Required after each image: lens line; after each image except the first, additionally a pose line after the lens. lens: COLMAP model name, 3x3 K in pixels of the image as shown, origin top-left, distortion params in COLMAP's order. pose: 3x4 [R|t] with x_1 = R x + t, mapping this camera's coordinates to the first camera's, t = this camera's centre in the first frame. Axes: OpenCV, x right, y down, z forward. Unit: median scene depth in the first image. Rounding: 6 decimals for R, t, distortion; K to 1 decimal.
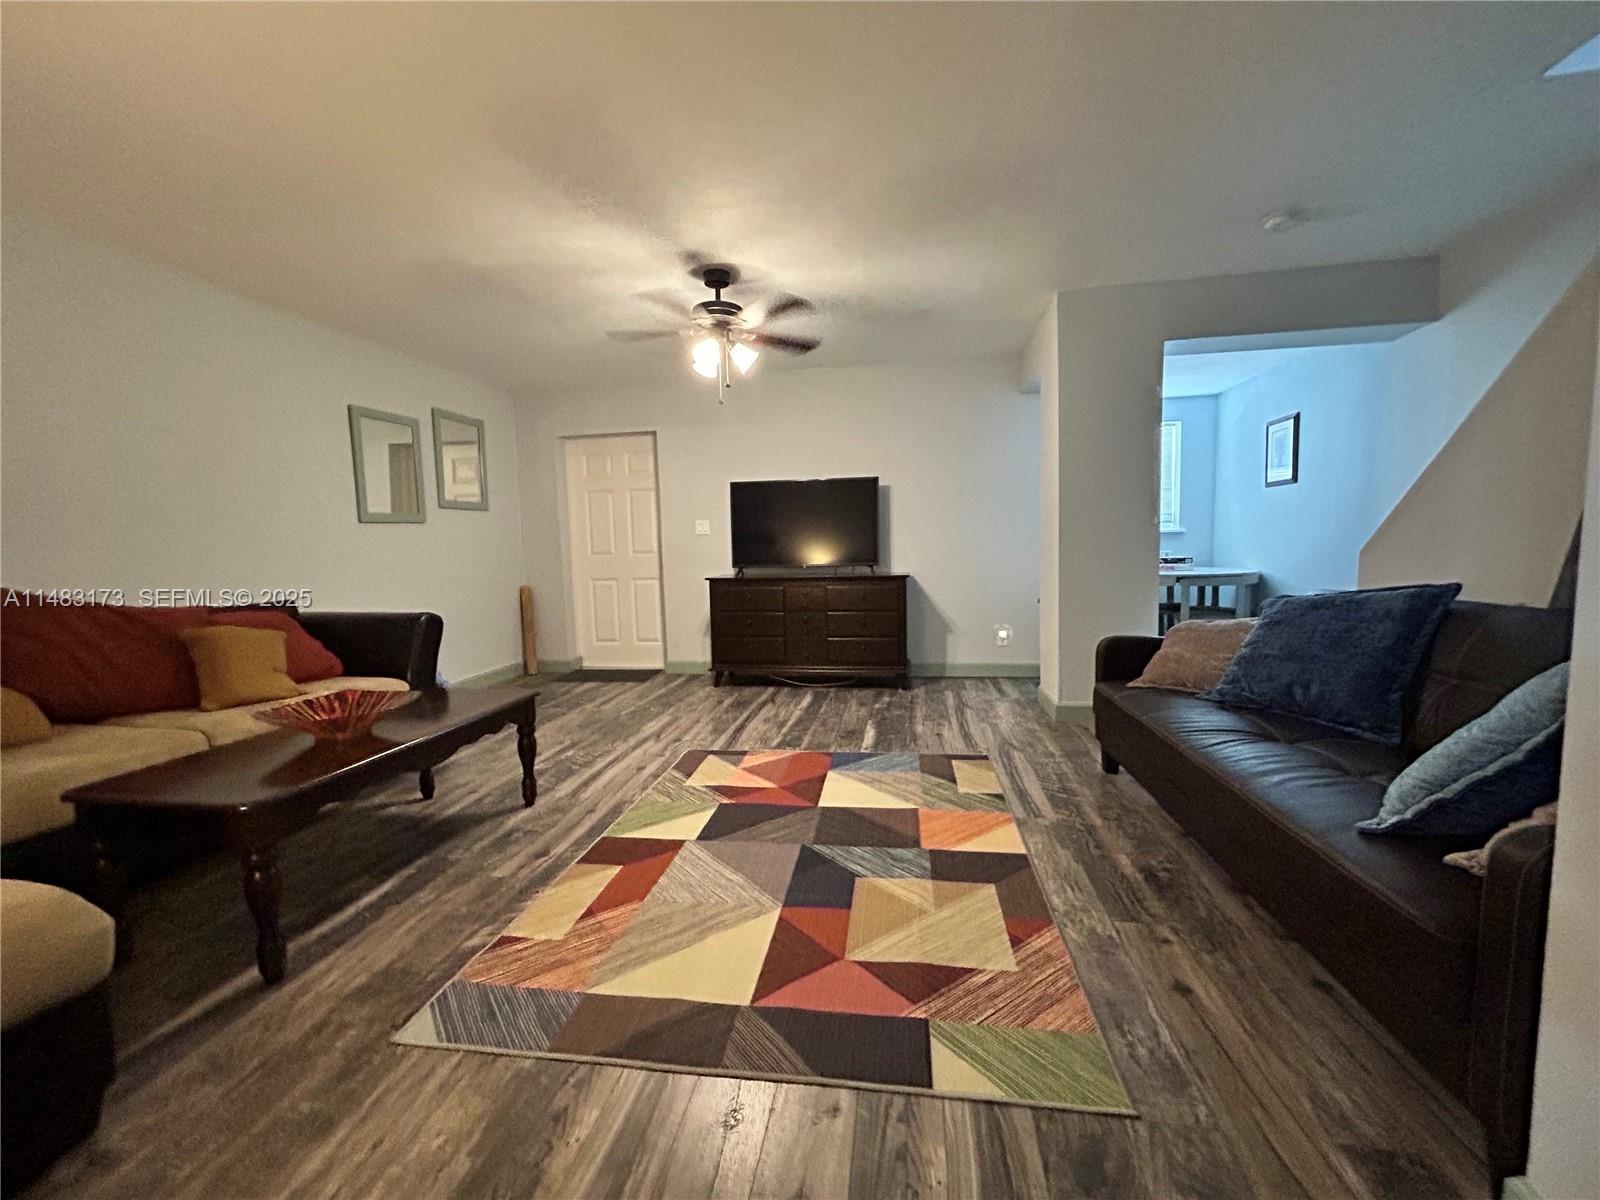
lens RADIAL K [[650.6, 0, 800.0], [0, 650.6, 600.0], [0, 0, 1]] dist [-0.000330, 0.000415]
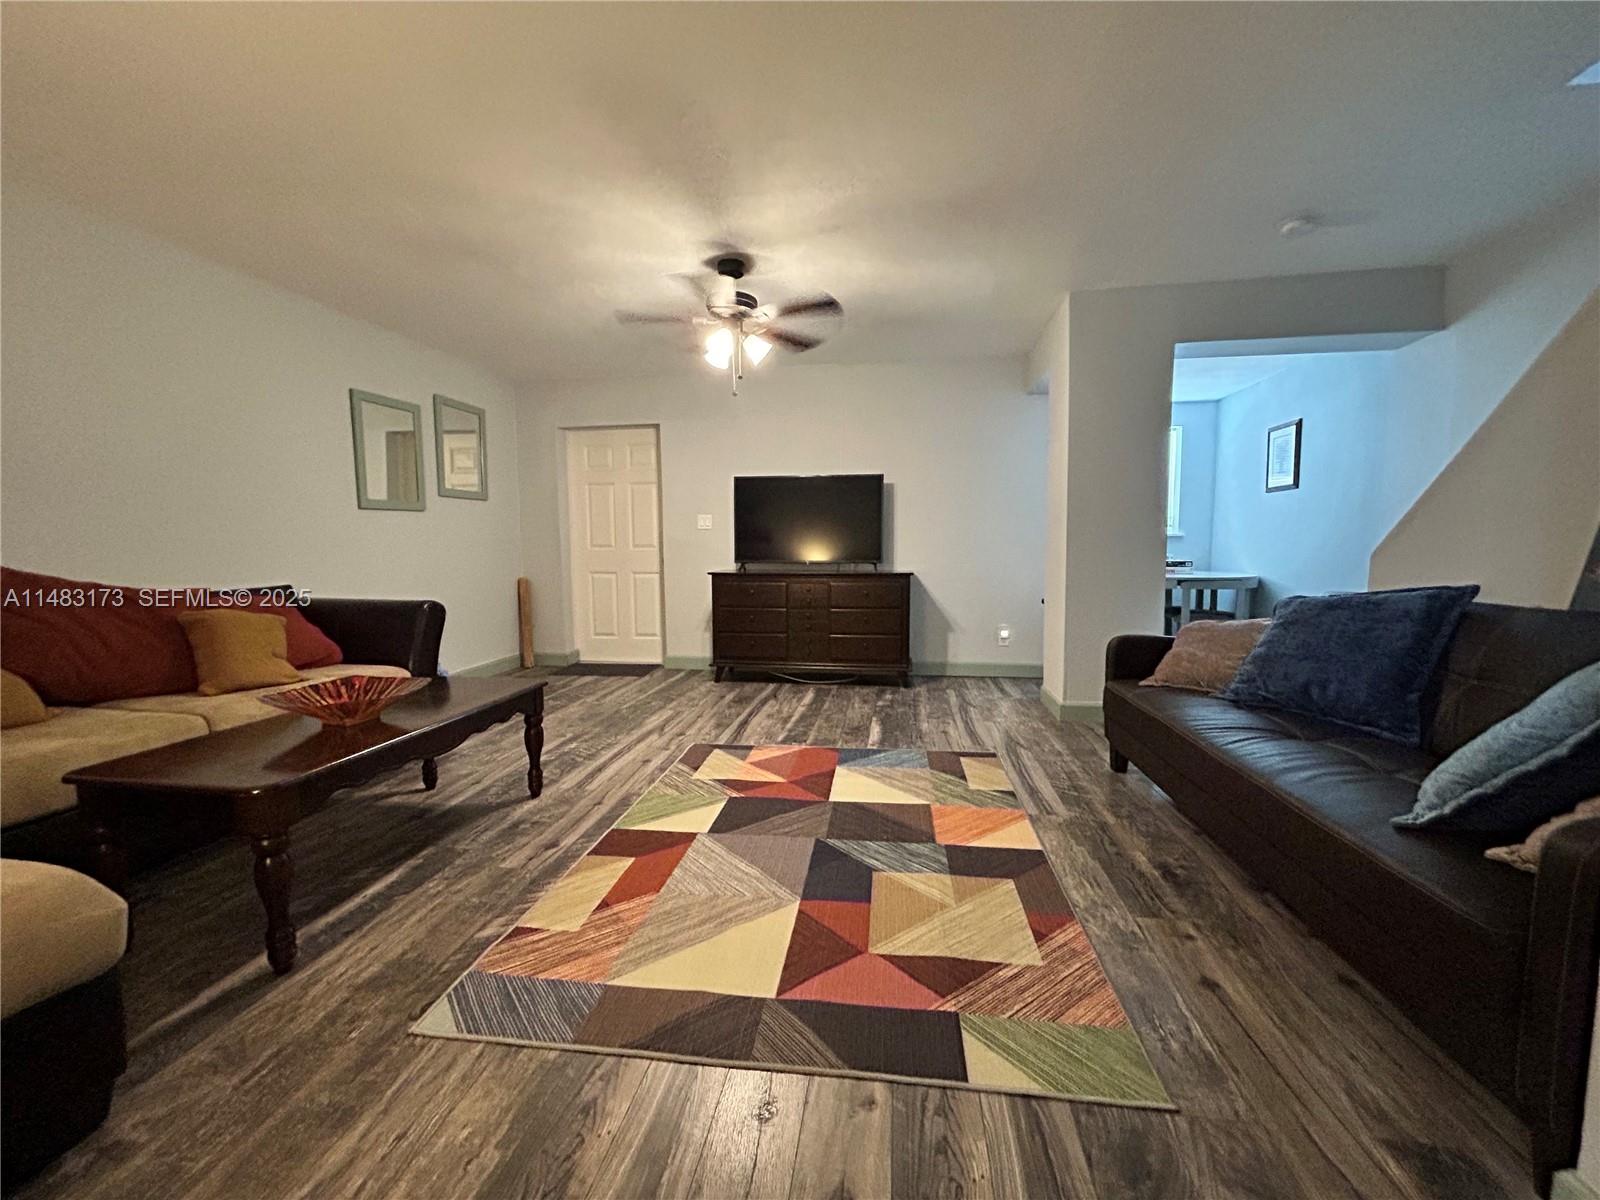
lens RADIAL K [[650.6, 0, 800.0], [0, 650.6, 600.0], [0, 0, 1]] dist [-0.000330, 0.000415]
pose [[0.999693, 0.017324, 0.017720, -0.043715], [-0.017304, 0.999849, -0.001314, 0.014261], [-0.017740, 0.001007, 0.999842, 0.009734]]
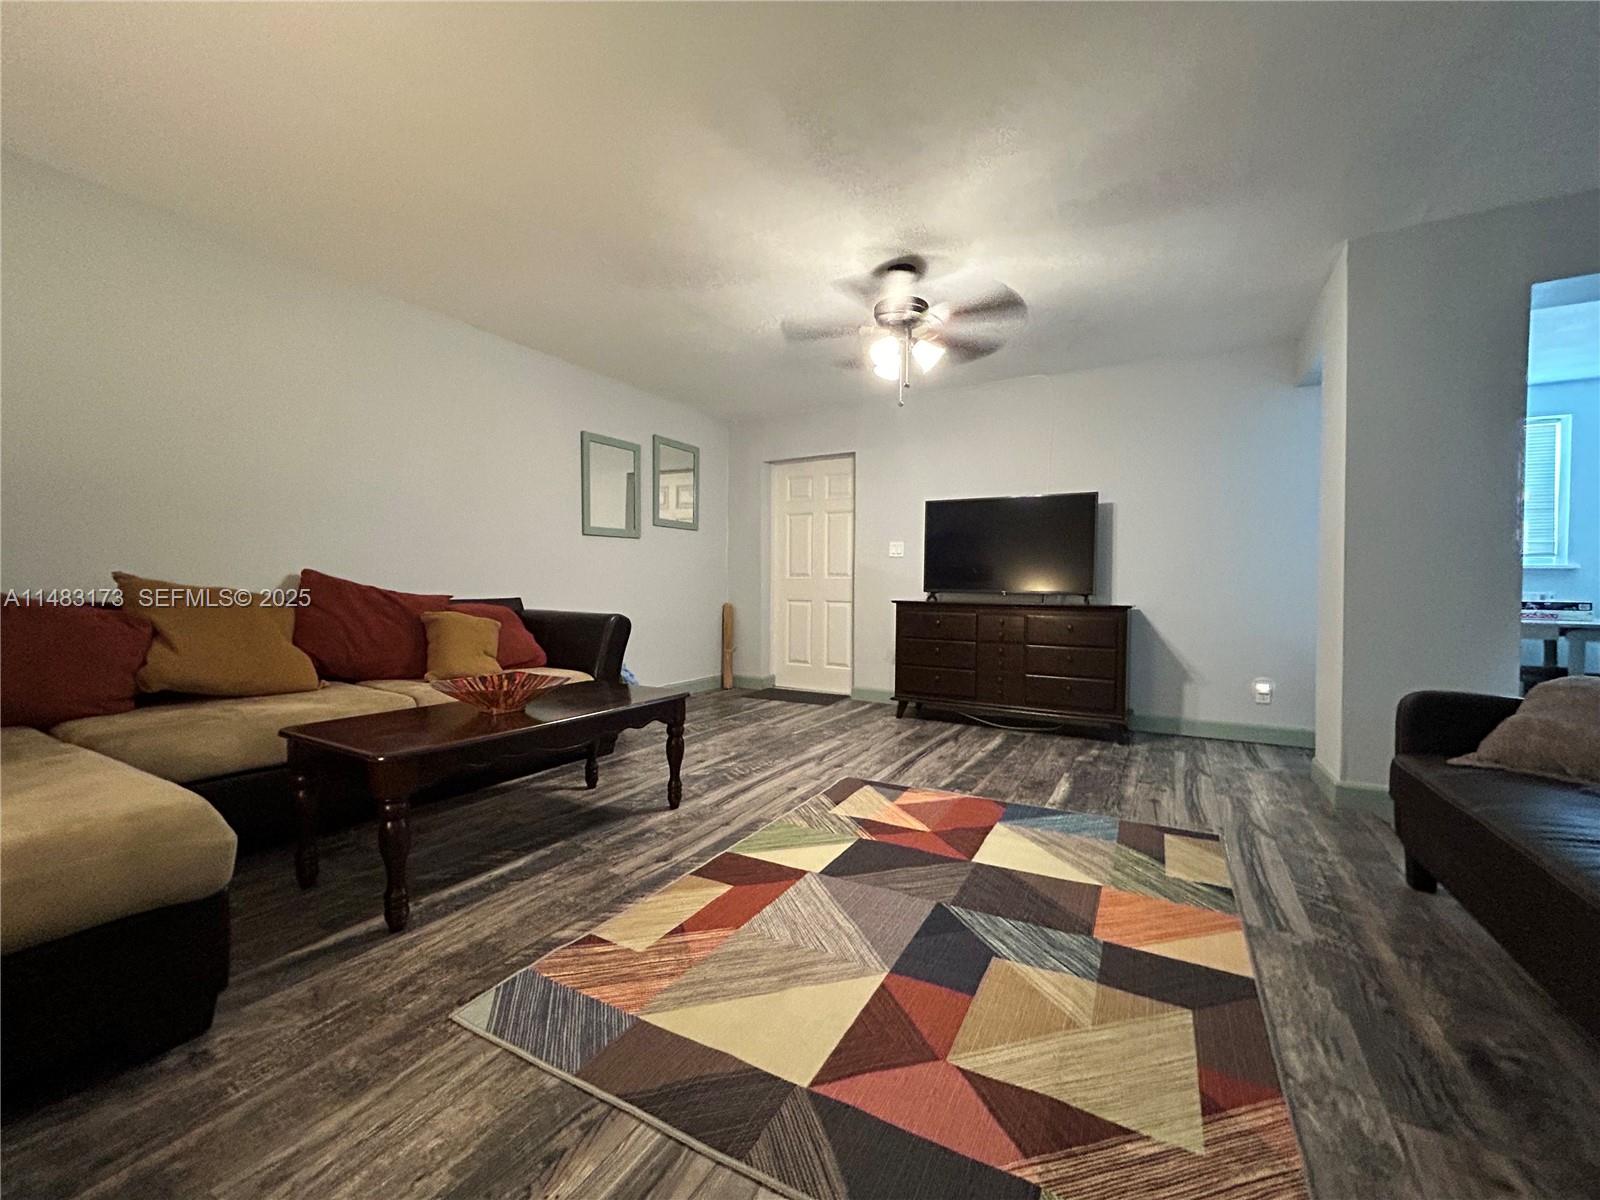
lens RADIAL K [[648.9, 0, 800.0], [0, 648.9, 600.0], [0, 0, 1]] dist [-0.001820, 0.001475]
pose [[0.938596, 0.040924, -0.342582, 0.102750], [-0.062558, 0.996668, -0.052335, 0.046078], [0.339299, 0.070553, 0.938029, 0.137164]]
